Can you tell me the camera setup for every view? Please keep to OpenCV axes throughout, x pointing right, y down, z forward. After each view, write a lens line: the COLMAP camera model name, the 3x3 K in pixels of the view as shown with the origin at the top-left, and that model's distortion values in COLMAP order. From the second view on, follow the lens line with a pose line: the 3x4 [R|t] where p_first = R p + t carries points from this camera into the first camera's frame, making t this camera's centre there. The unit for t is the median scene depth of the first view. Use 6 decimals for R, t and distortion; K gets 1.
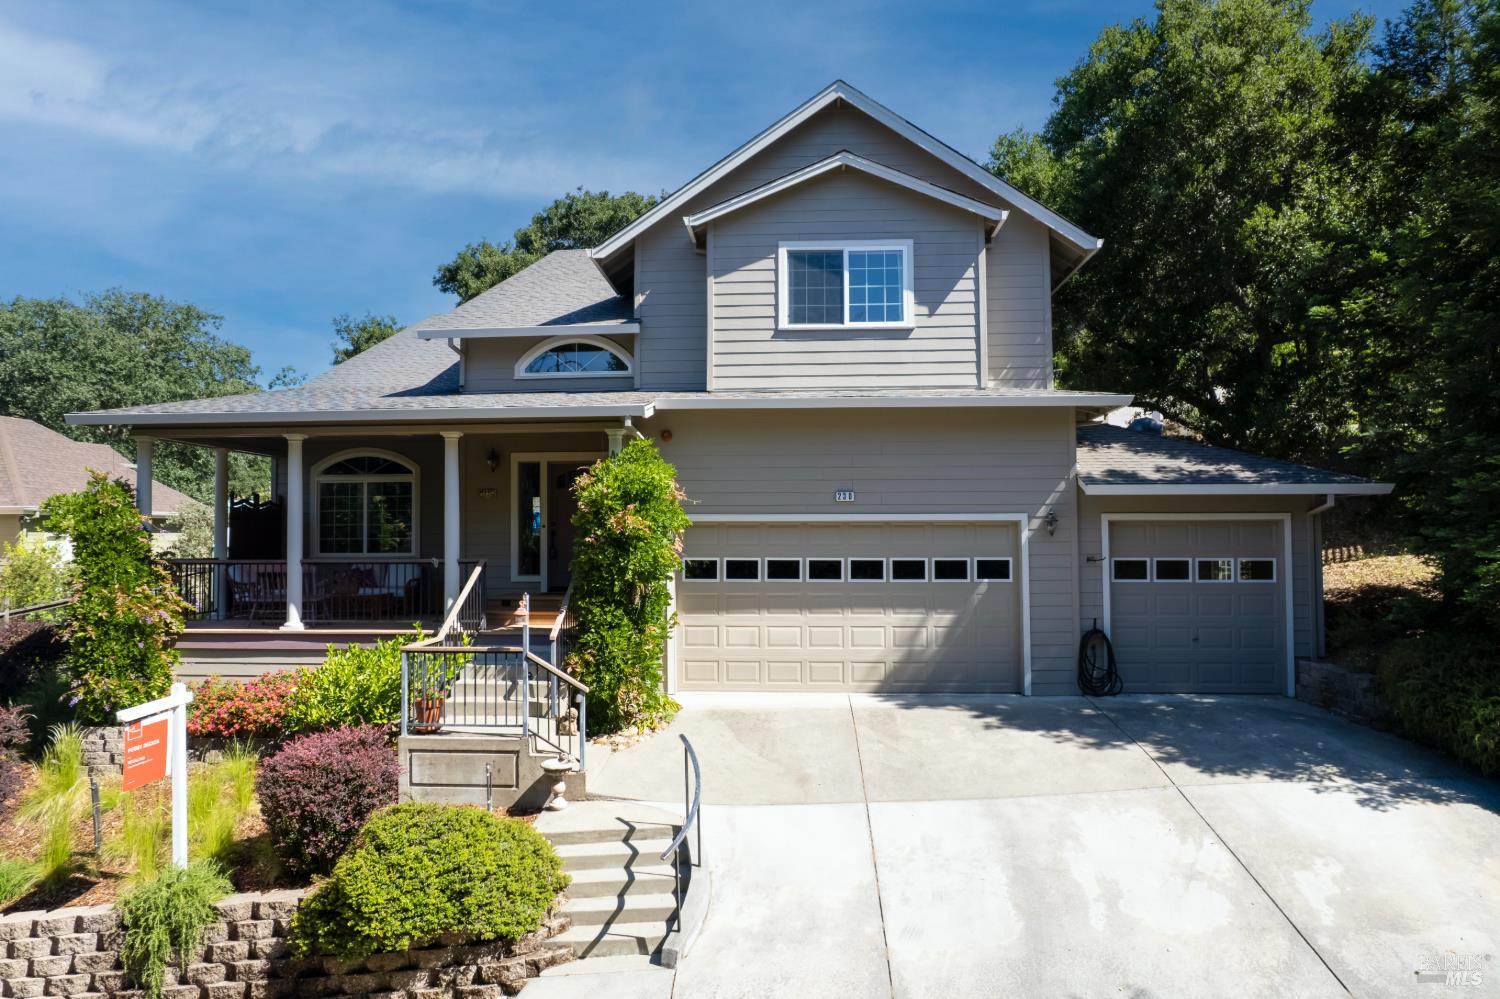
lens RADIAL K [[959.0, 0, 750.0], [0, 959.0, 499.5], [0, 0, 1]] dist [-0.070367, 0.063177]
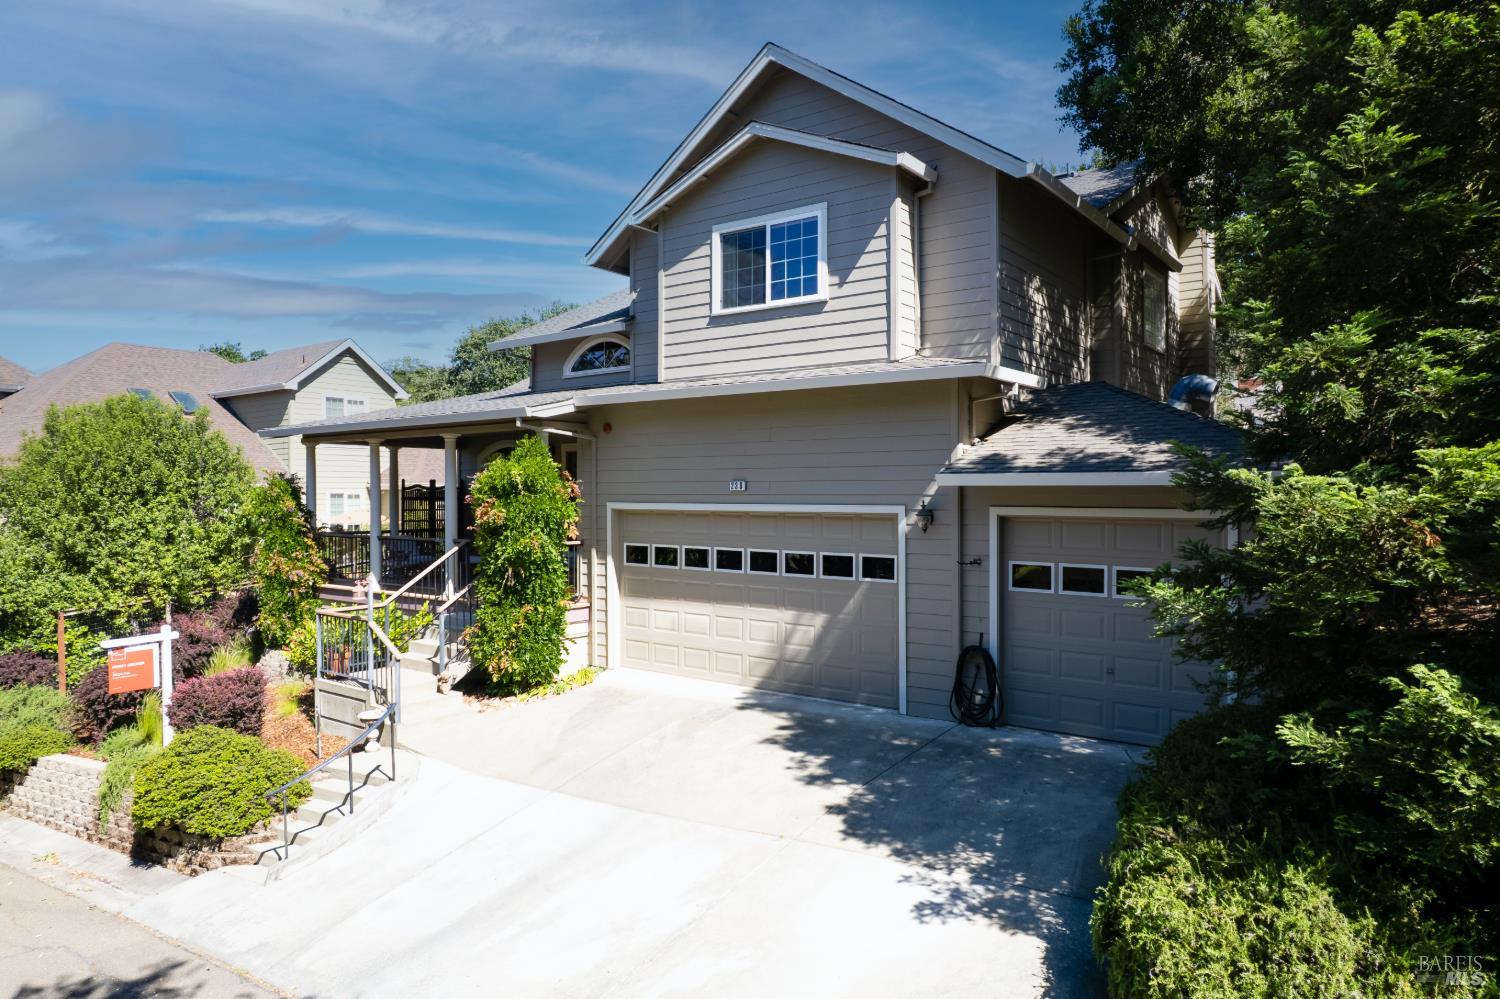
lens RADIAL K [[959.0, 0, 750.0], [0, 959.0, 499.5], [0, 0, 1]] dist [-0.070367, 0.063177]
pose [[0.833174, 0.007160, -0.552964, 0.648188], [0.019542, 0.998910, 0.042379, -0.030362], [0.552665, -0.046115, 0.832127, 0.197972]]
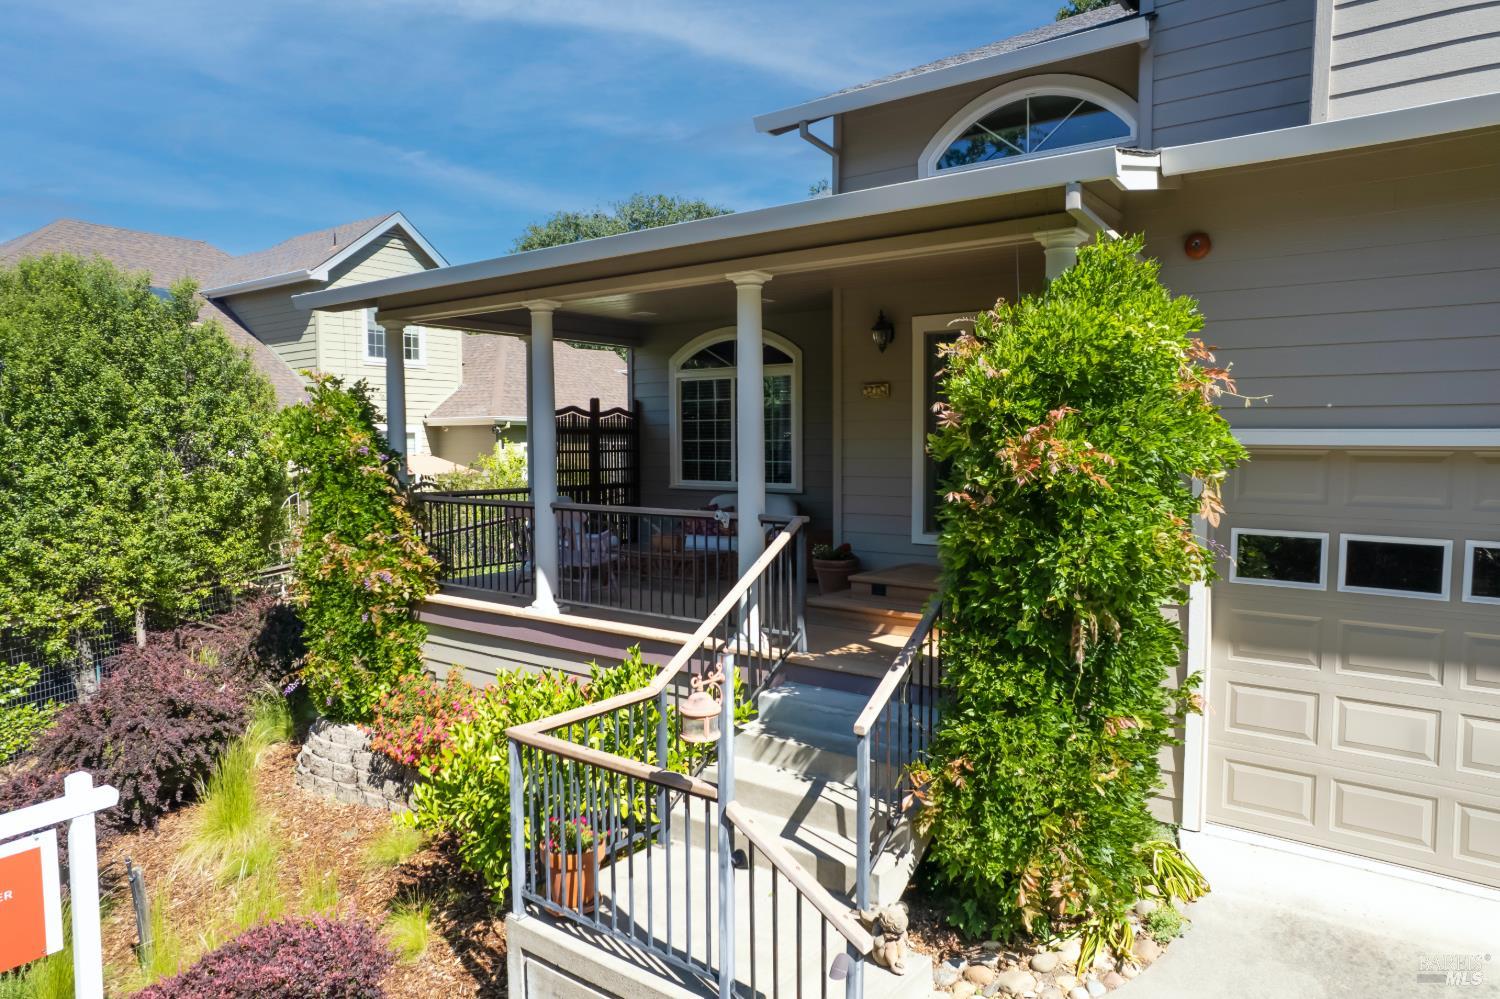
lens RADIAL K [[959.0, 0, 750.0], [0, 959.0, 499.5], [0, 0, 1]] dist [-0.070367, 0.063177]
pose [[0.832952, 0.038459, -0.552008, -0.016299], [0.018795, 0.995040, 0.097687, 0.001867], [0.553027, -0.091743, 0.828097, 0.535248]]
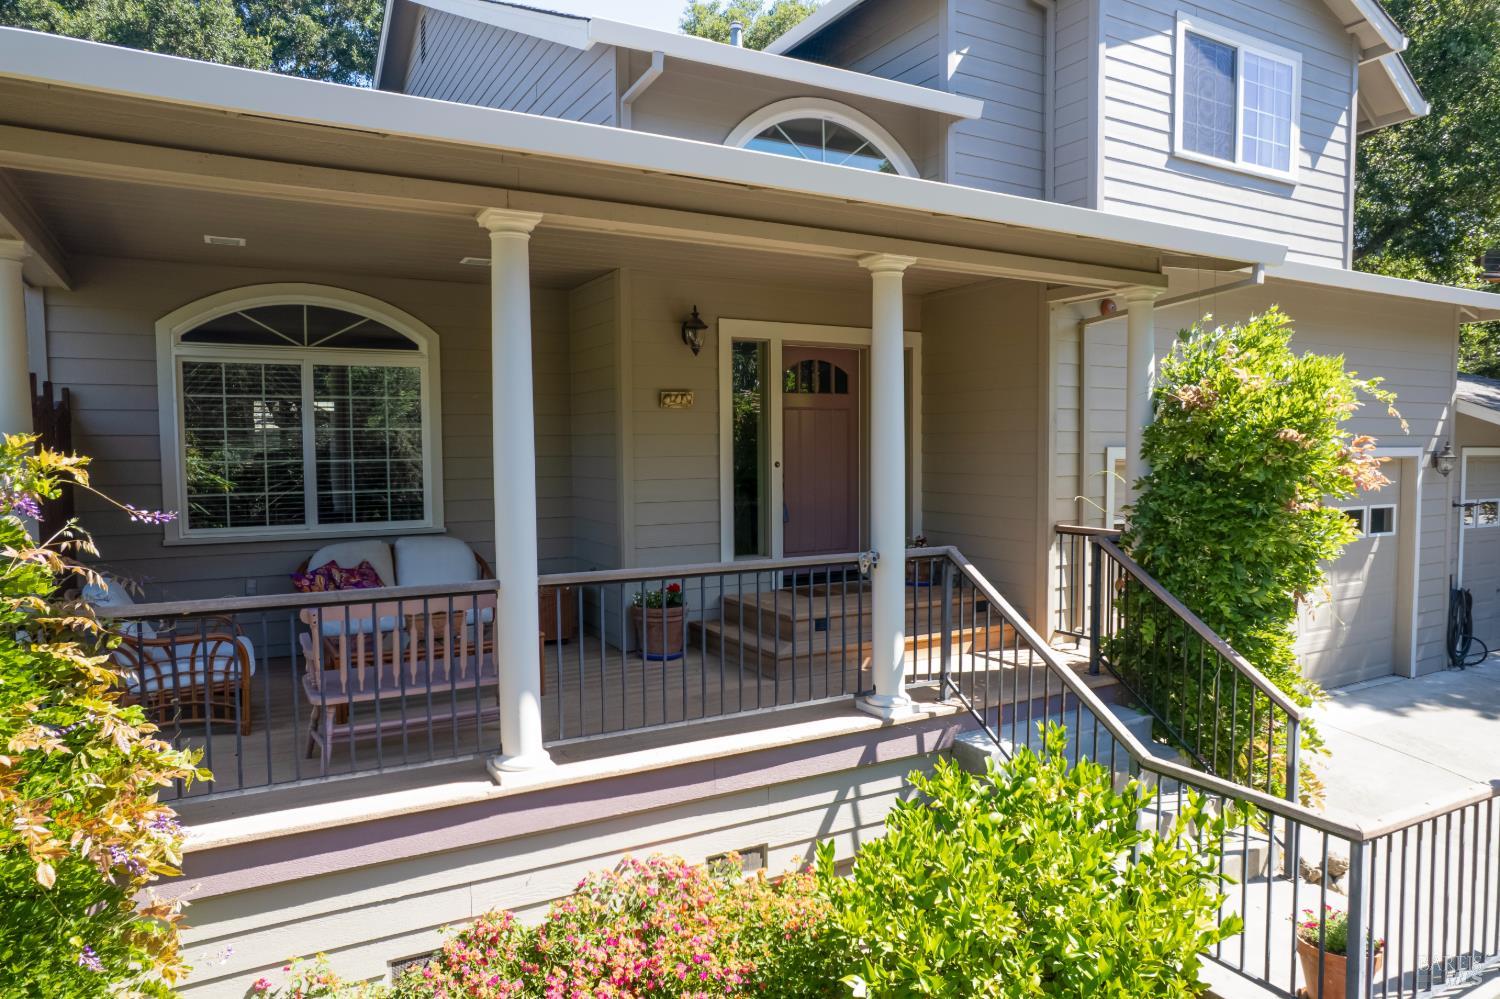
lens RADIAL K [[959.0, 0, 750.0], [0, 959.0, 499.5], [0, 0, 1]] dist [-0.070367, 0.063177]
pose [[0.841283, -0.029143, 0.539810, -0.582605], [-0.021406, 0.995967, 0.087131, 0.001855], [-0.540172, -0.084857, 0.837266, 0.644025]]
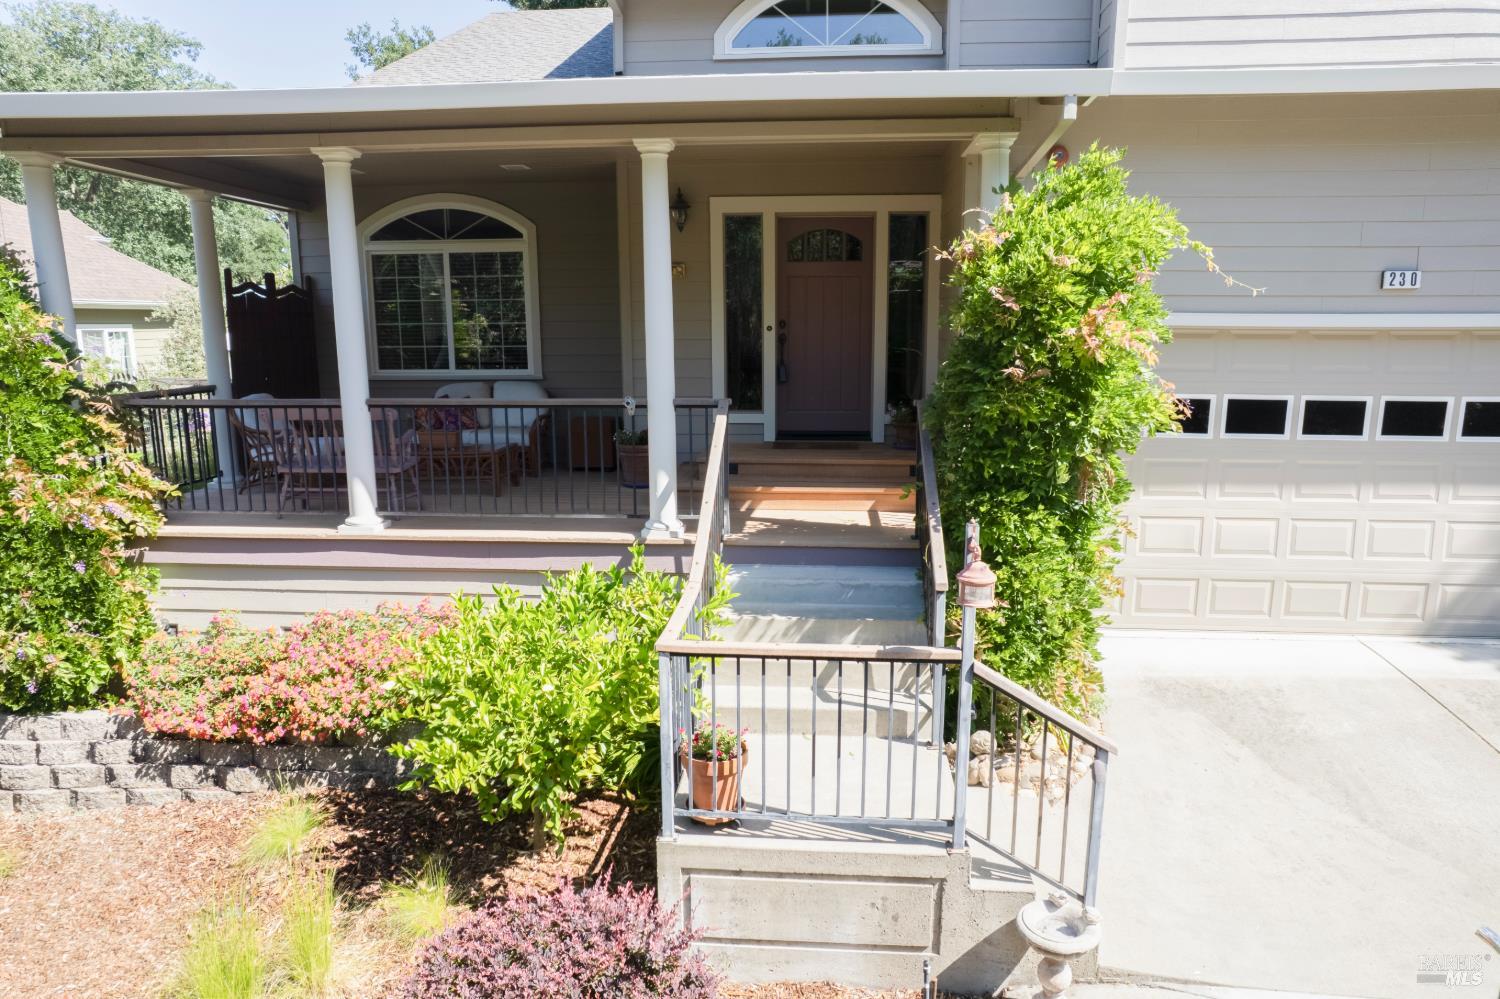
lens RADIAL K [[959.0, 0, 750.0], [0, 959.0, 499.5], [0, 0, 1]] dist [-0.070367, 0.063177]
pose [[0.999831, 0.005959, -0.017365, -0.246582], [-0.001967, 0.975183, 0.221392, 0.001035], [0.018253, -0.221321, 0.975030, 0.468197]]
